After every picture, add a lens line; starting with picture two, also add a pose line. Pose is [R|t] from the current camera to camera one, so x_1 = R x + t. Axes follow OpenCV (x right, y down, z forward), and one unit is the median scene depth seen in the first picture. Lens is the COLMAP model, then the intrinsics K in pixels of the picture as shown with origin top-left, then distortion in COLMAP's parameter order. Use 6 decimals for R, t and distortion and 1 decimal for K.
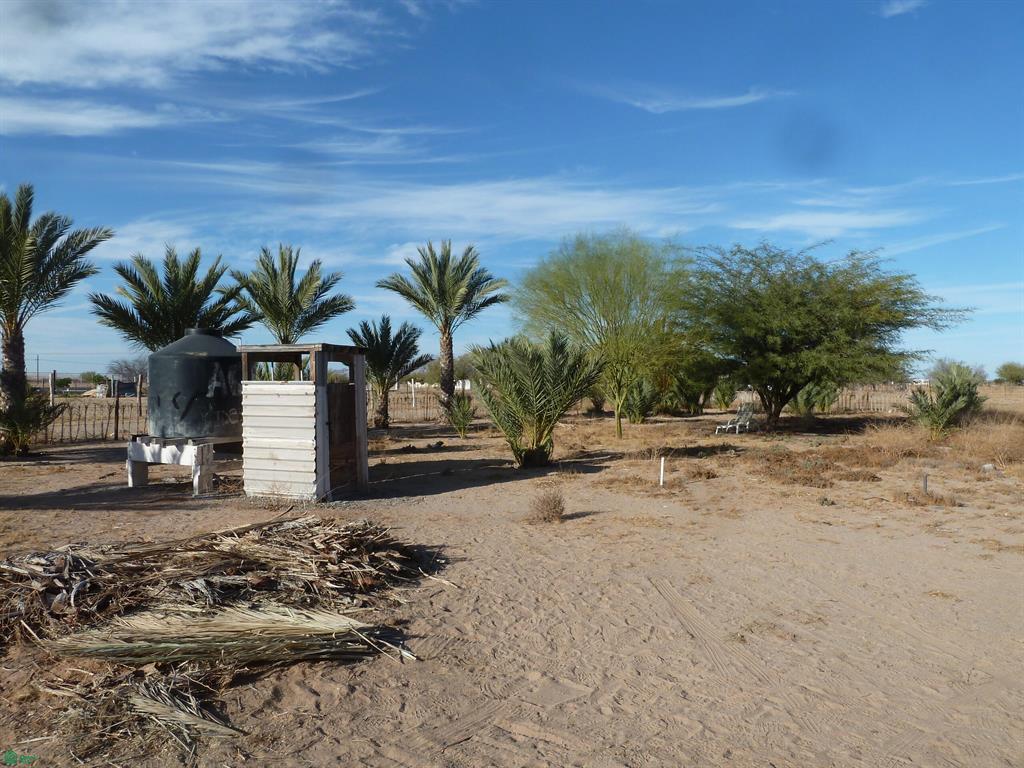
lens RADIAL K [[749.9, 0, 512.0], [0, 749.9, 384.0], [0, 0, 1]] dist [-0.036741, 0.003647]
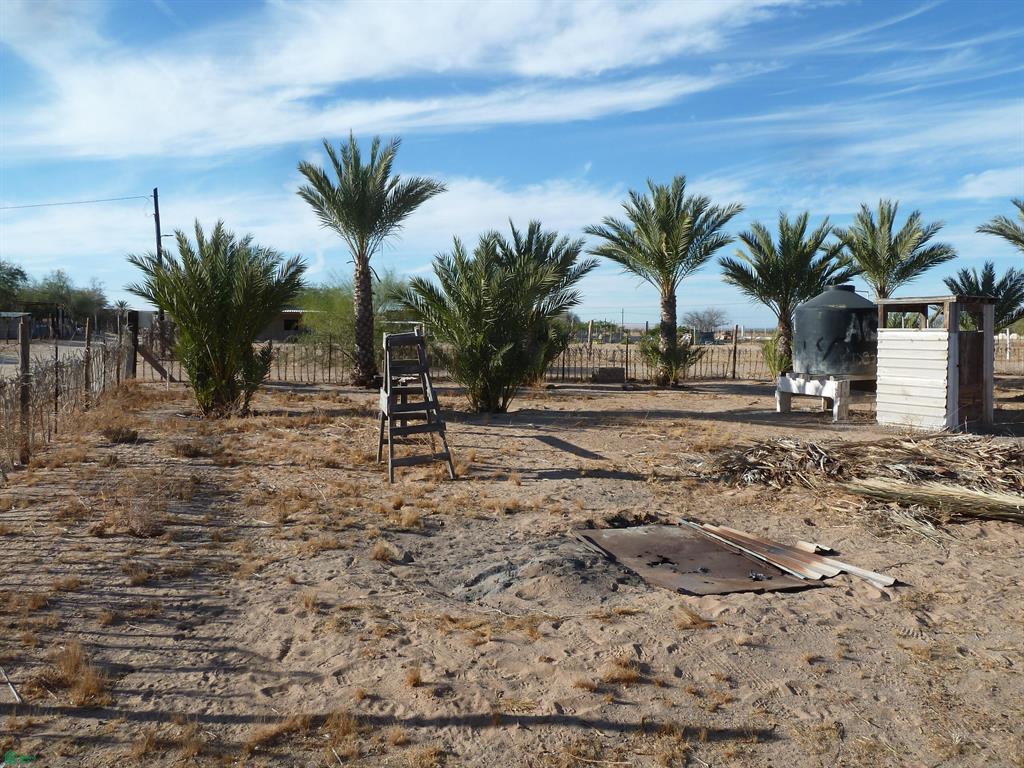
lens RADIAL K [[763.9, 0, 509.9], [0, 763.9, 354.3], [0, 0, 1]] dist [-0.052548, 0.000474]
pose [[0.762999, 0.020353, -0.646080, -0.013104], [-0.003809, 0.999628, 0.026992, 0.003003], [0.646389, -0.018134, 0.762793, -0.127067]]
